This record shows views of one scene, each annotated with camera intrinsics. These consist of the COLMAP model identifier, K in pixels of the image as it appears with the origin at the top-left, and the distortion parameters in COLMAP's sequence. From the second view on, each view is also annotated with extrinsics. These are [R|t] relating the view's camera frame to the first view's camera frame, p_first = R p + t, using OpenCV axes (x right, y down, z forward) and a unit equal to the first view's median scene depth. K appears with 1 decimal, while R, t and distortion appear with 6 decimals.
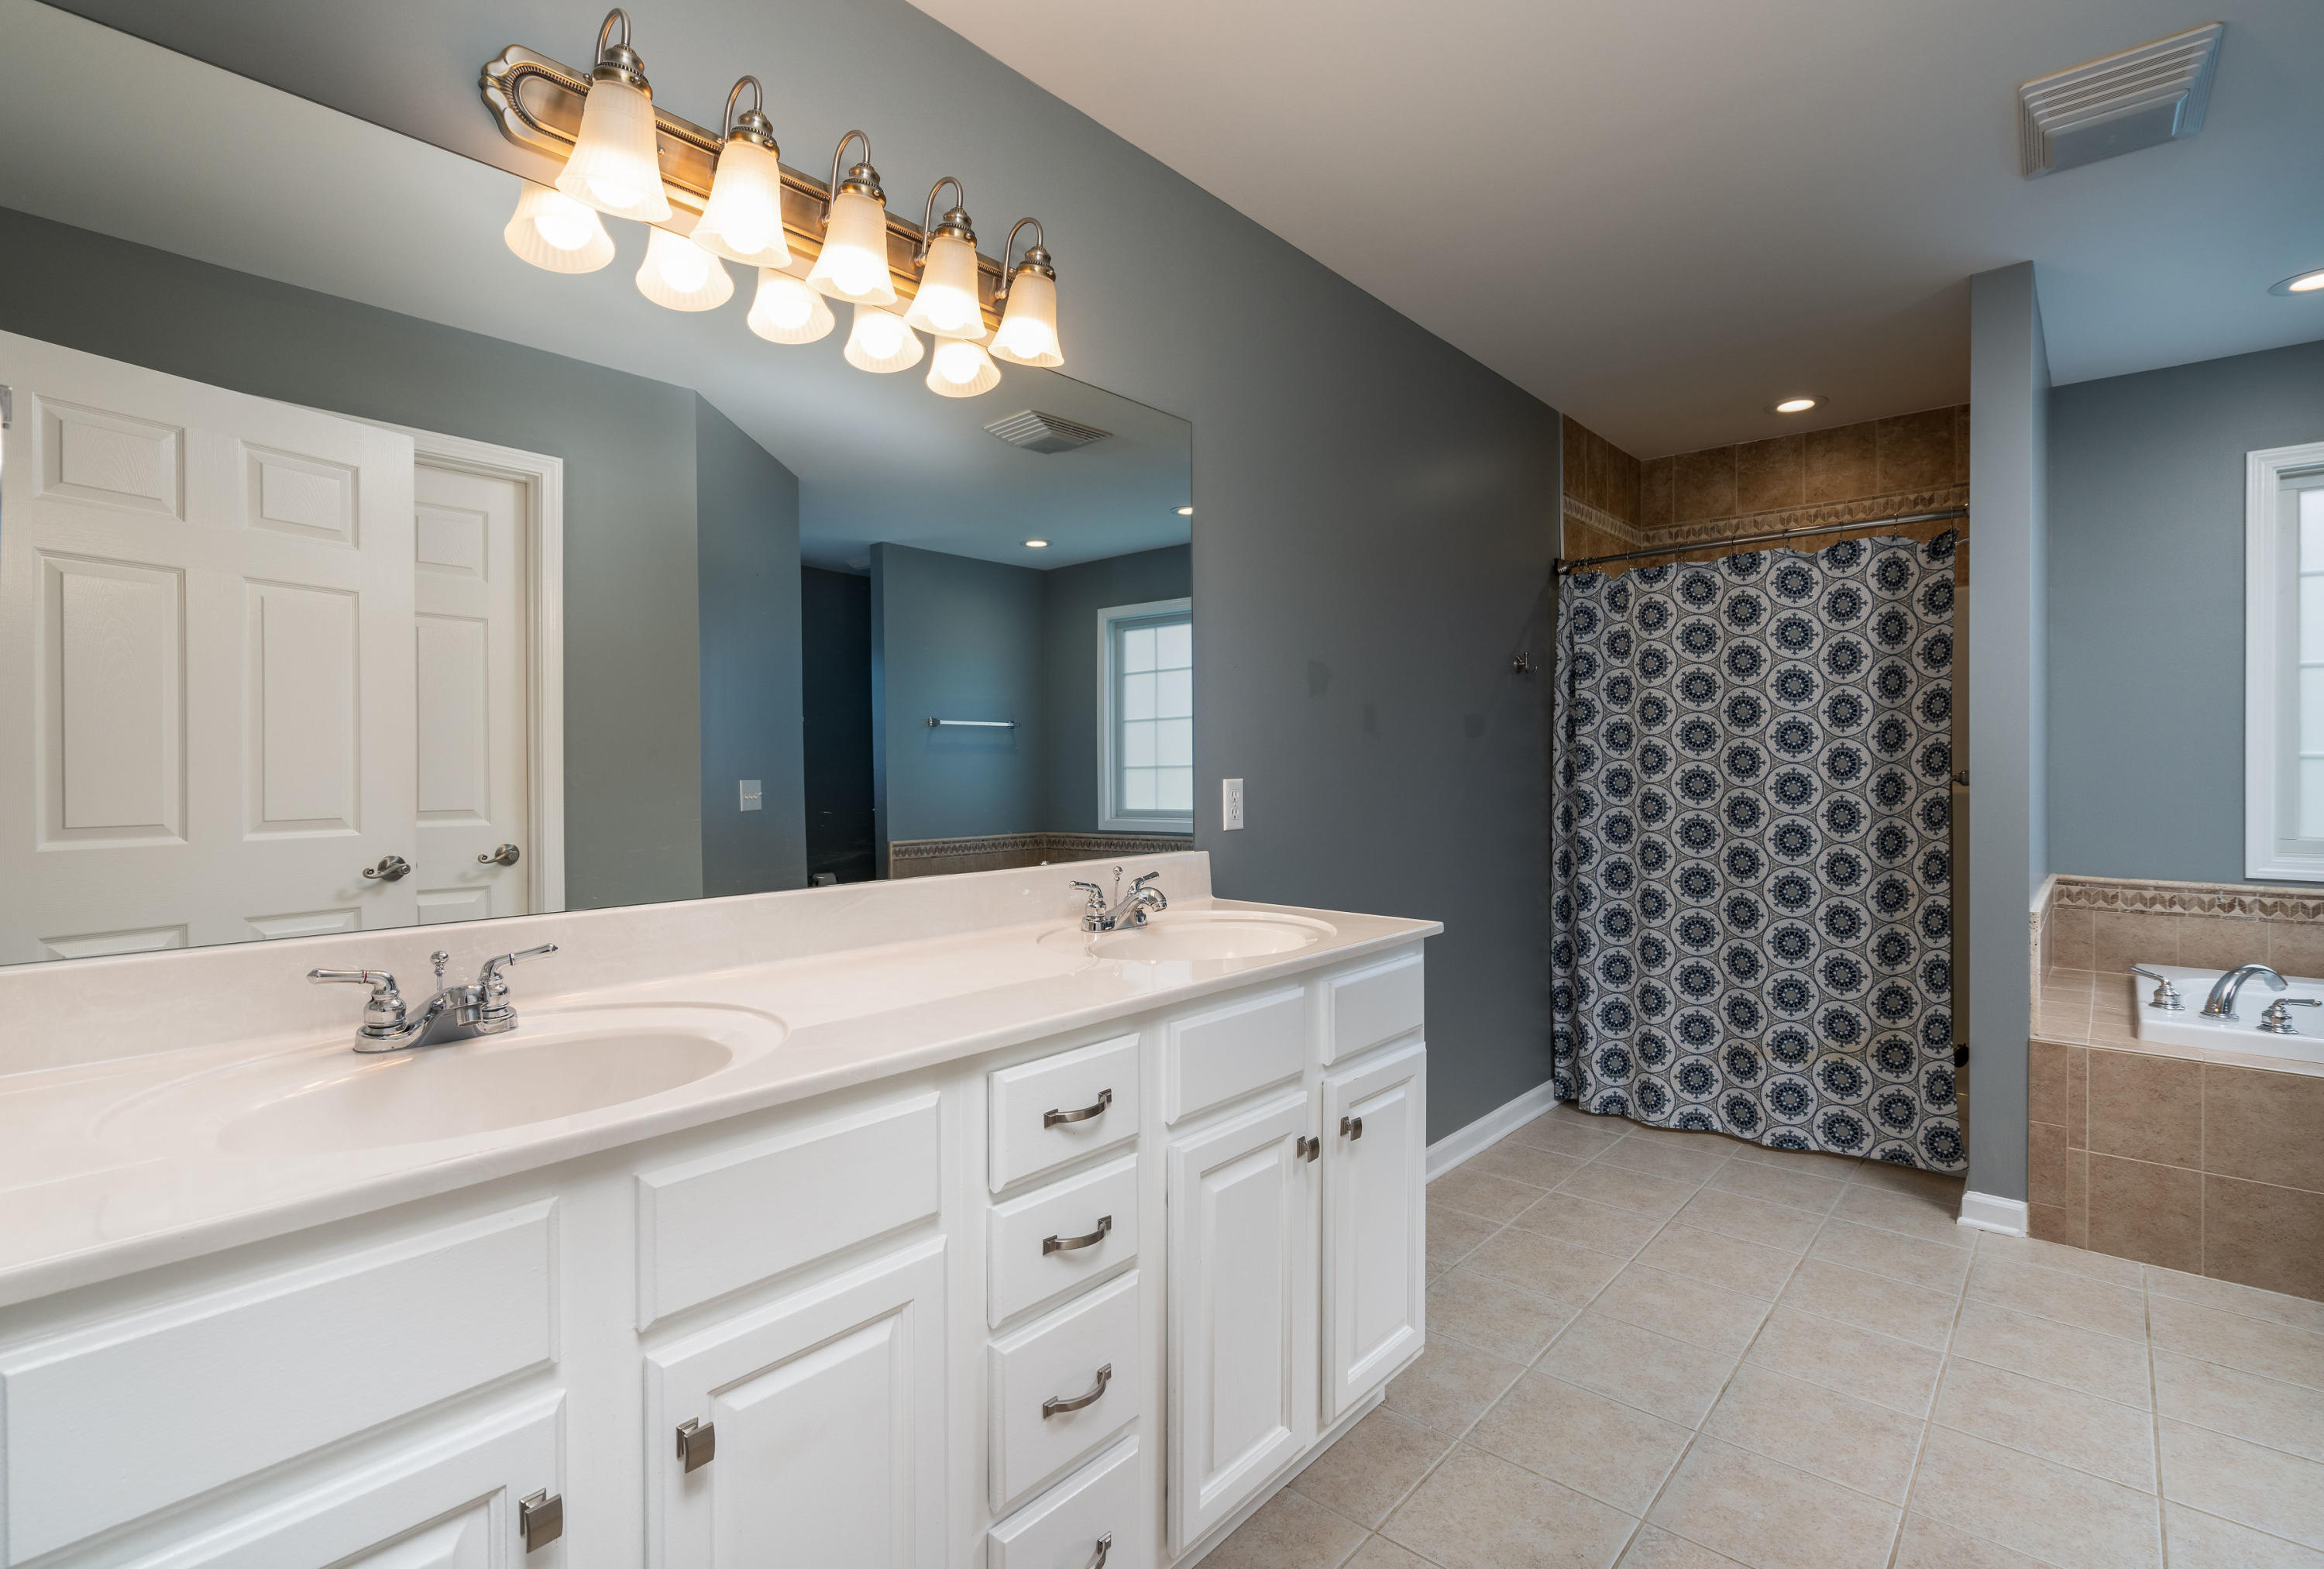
lens RADIAL K [[1094.5, 0, 1161.3], [0, 1094.5, 764.8], [0, 0, 1]] dist [0.000378, 0.000866]
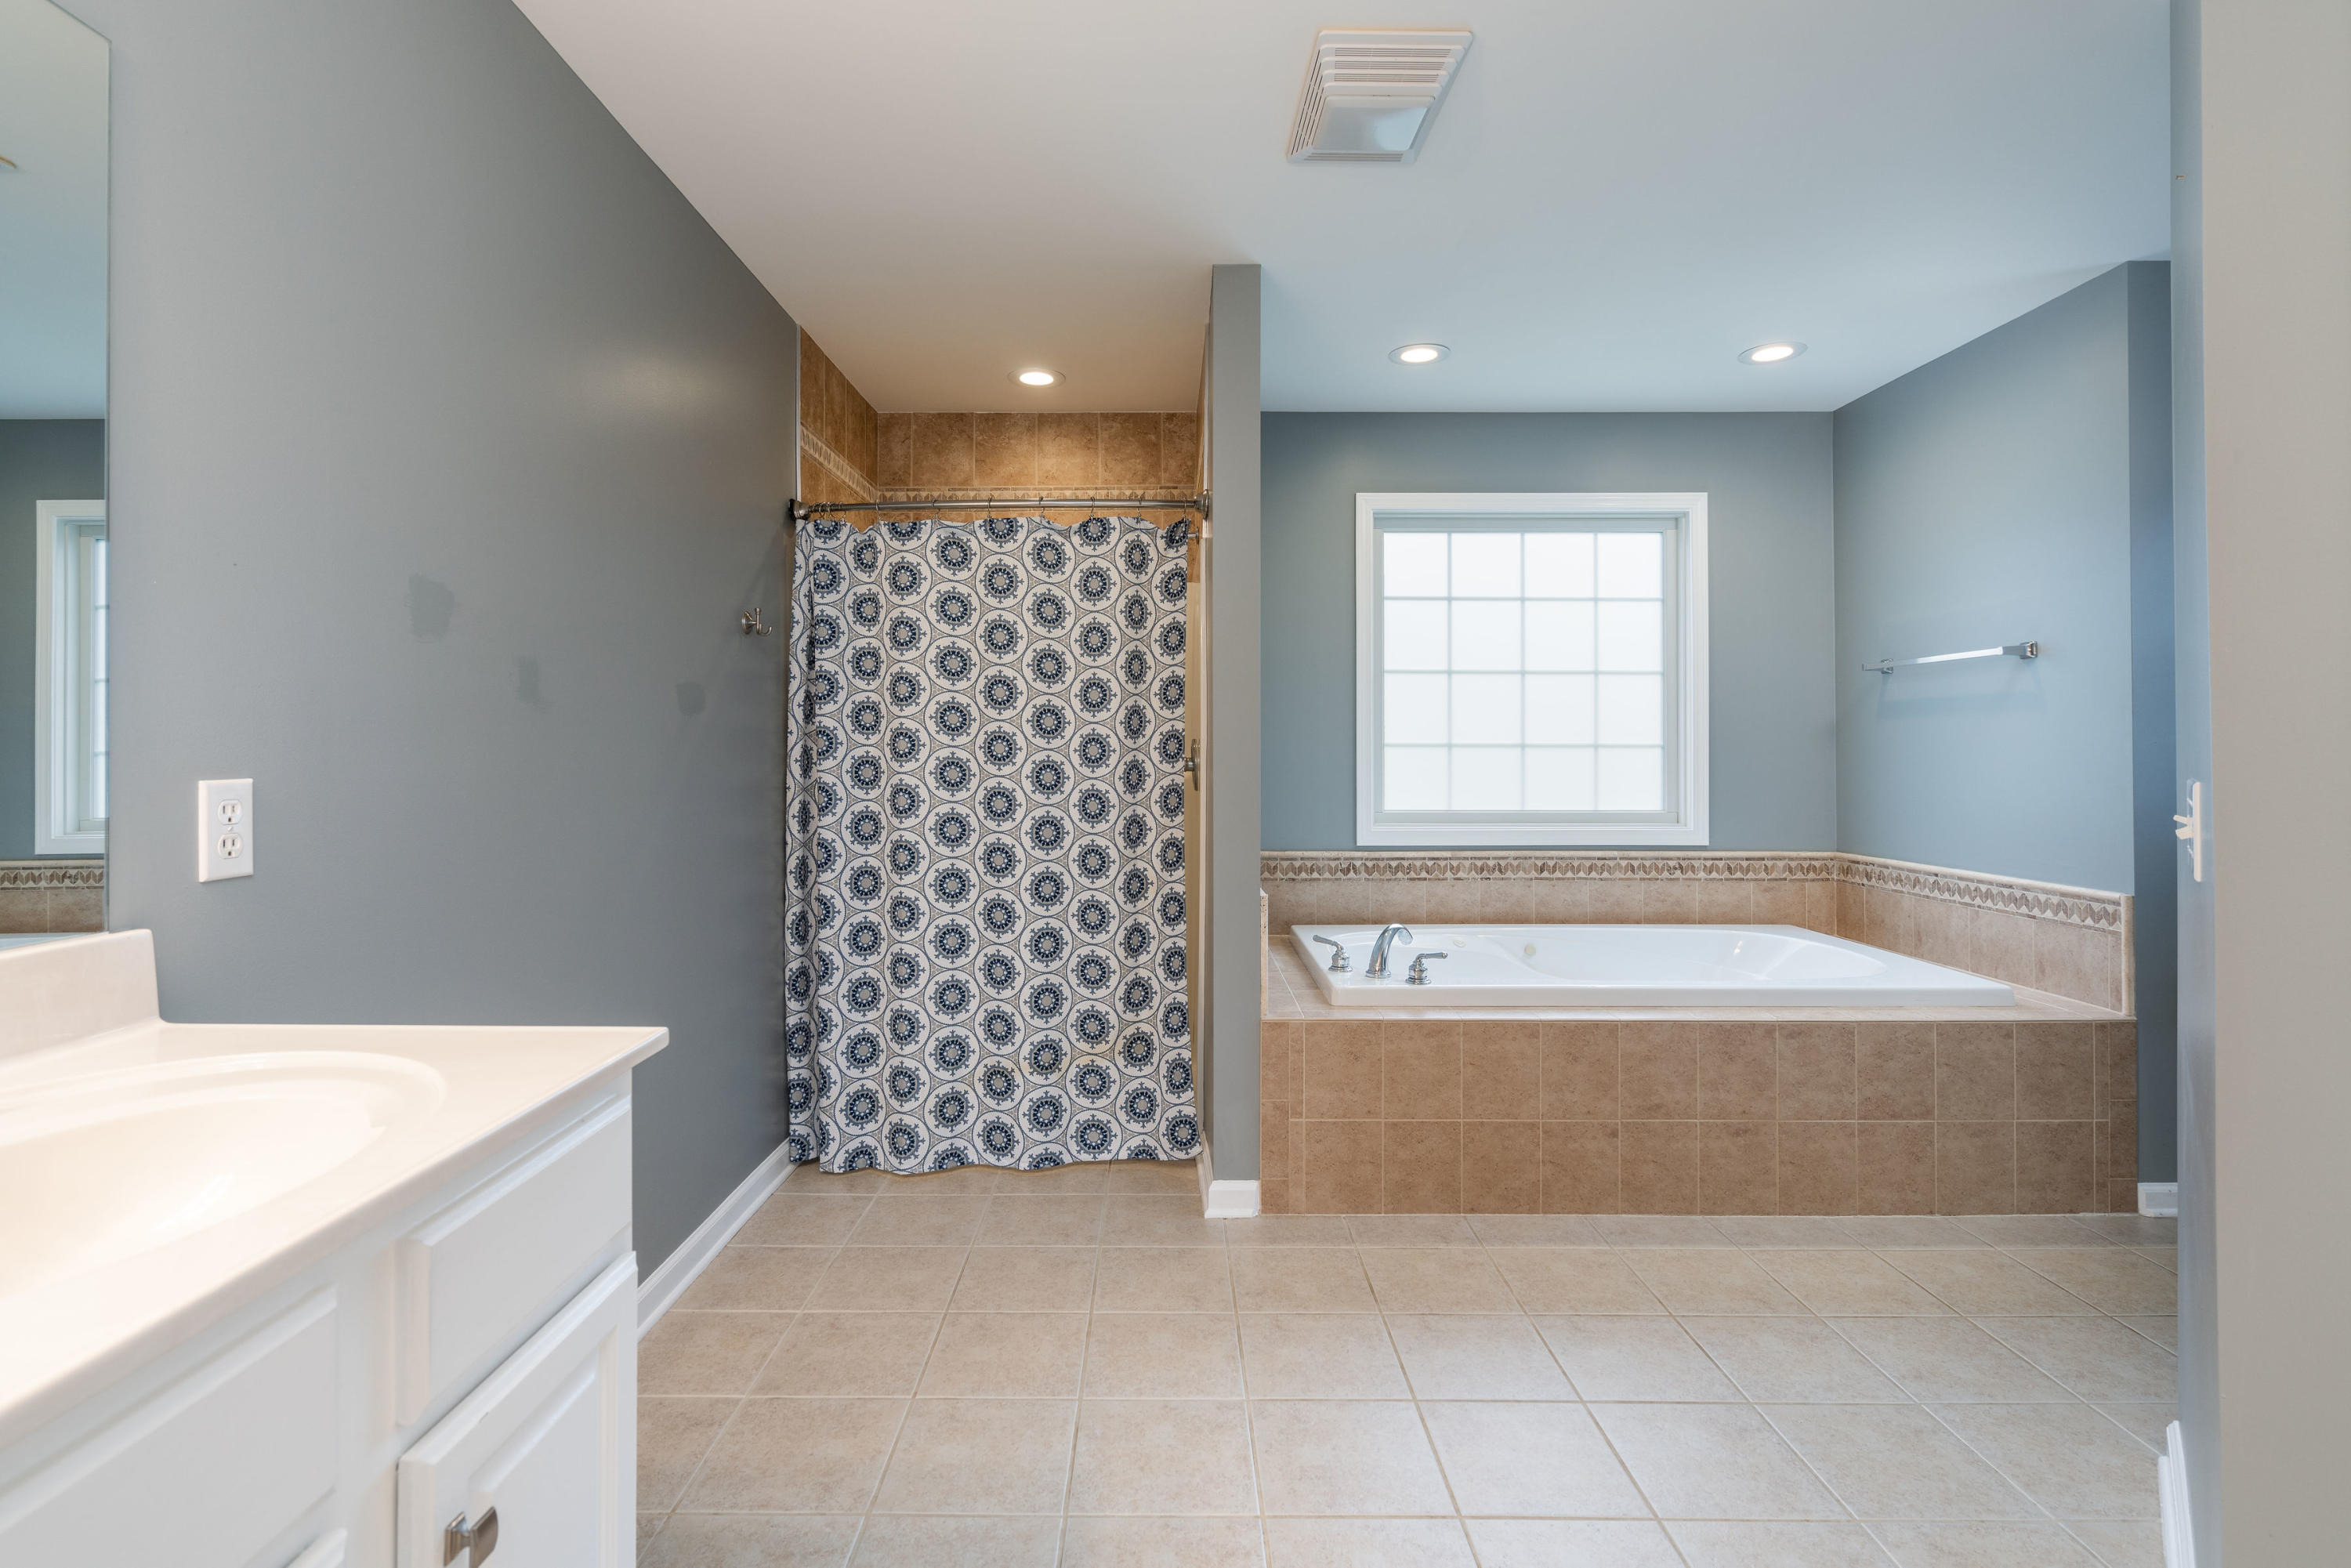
lens RADIAL K [[1086.2, 0, 1164.1], [0, 1086.2, 742.7], [0, 0, 1]] dist [-0.014649, 0.000095]
pose [[0.756772, 0.005861, 0.653652, 0.047940], [-0.001306, 0.999971, -0.007454, -0.000792], [-0.653677, 0.004787, 0.756758, 0.229293]]
